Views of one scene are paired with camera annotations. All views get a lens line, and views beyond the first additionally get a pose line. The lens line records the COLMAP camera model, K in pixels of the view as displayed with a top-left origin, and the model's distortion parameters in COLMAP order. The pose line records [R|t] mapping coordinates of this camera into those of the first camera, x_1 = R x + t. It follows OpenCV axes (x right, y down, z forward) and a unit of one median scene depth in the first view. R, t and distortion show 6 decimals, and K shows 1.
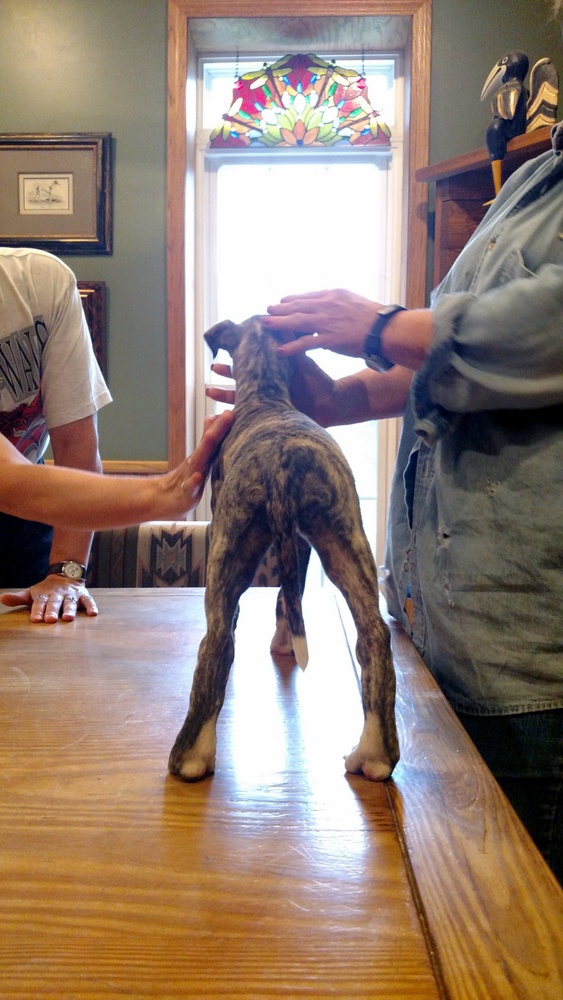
lens RADIAL K [[798.4, 0, 279.6], [0, 798.4, 502.9], [0, 0, 1]] dist [-0.004902, -0.003712]
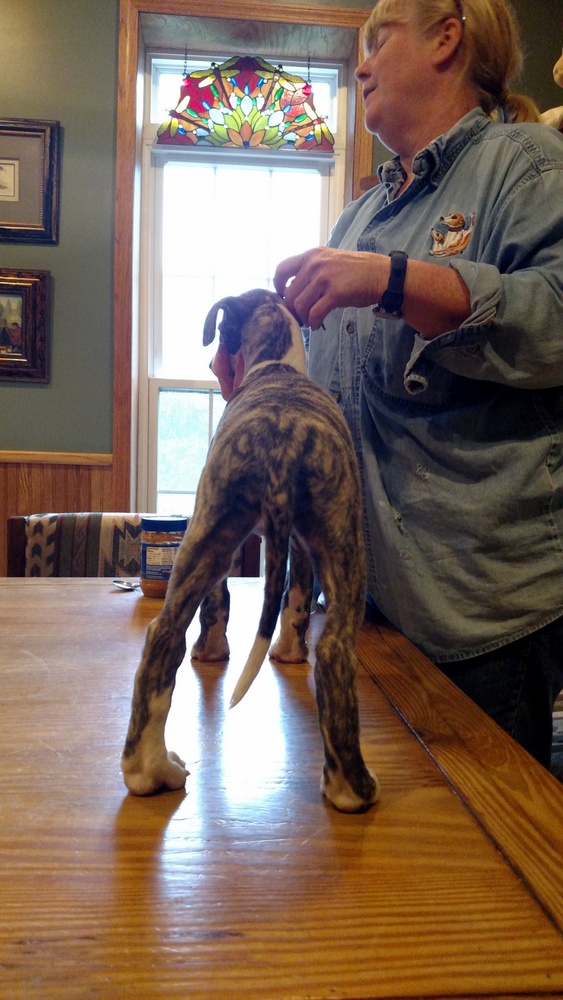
lens RADIAL K [[798.5, 0, 281.5], [0, 798.5, 500.0], [0, 0, 1]] dist [-0.006346, 0.003948]
pose [[0.993092, 0.016361, 0.116191, -0.043096], [-0.016045, 0.999865, -0.003657, 0.004831], [-0.116235, 0.001767, 0.993220, -0.013860]]
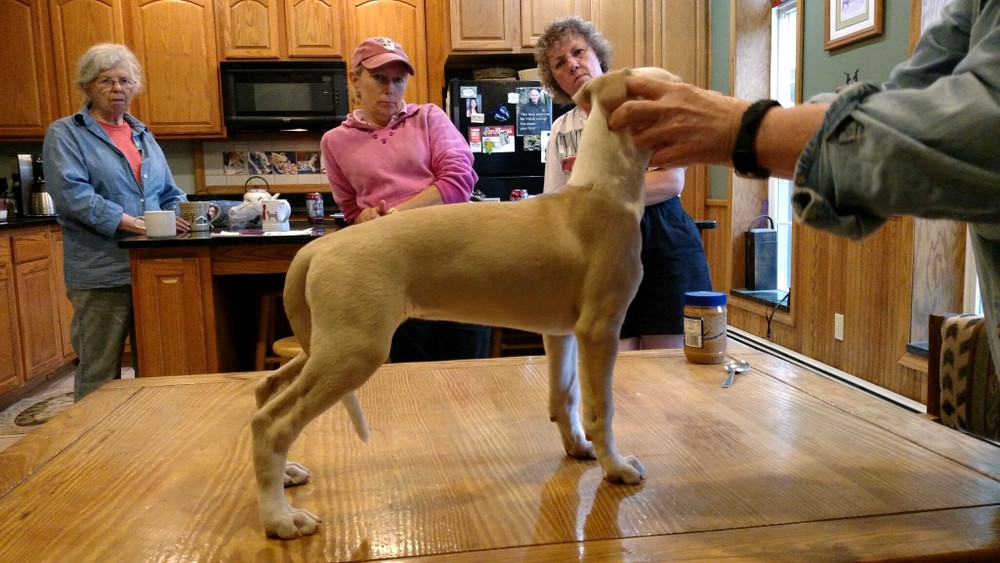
lens RADIAL K [[795.4, 0, 500.0], [0, 795.4, 281.5], [0, 0, 1]] dist [0.004767, -0.005731]
pose [[0.160642, 0.107370, -0.981155, 0.284042], [-0.038221, 0.993997, 0.102517, -0.043929], [0.986272, 0.021032, 0.163781, 0.259927]]
